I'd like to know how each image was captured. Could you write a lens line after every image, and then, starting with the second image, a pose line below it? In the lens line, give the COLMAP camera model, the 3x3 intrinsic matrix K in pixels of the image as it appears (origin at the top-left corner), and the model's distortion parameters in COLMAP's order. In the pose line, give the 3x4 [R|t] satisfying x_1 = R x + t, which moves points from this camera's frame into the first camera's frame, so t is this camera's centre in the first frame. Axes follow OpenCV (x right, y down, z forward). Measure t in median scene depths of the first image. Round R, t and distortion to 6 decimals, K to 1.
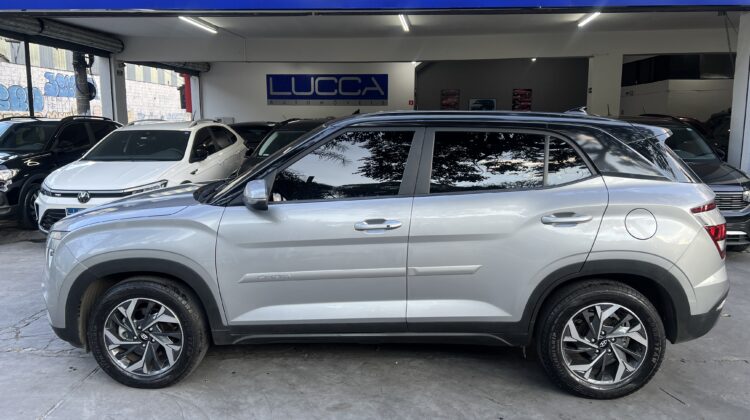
lens RADIAL K [[568.3, 0, 375.3], [0, 568.3, 205.3], [0, 0, 1]] dist [0.087088, -0.115666]
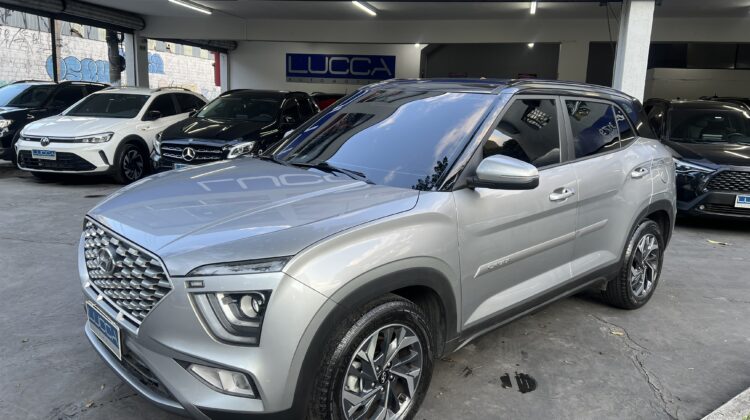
lens RADIAL K [[568.3, 0, 375.3], [0, 568.3, 205.3], [0, 0, 1]] dist [0.087088, -0.115666]
pose [[0.989228, 0.060062, -0.133491, 0.146828], [-0.056496, 0.997942, 0.030343, 0.017237], [0.135038, -0.022474, 0.990585, -0.062418]]
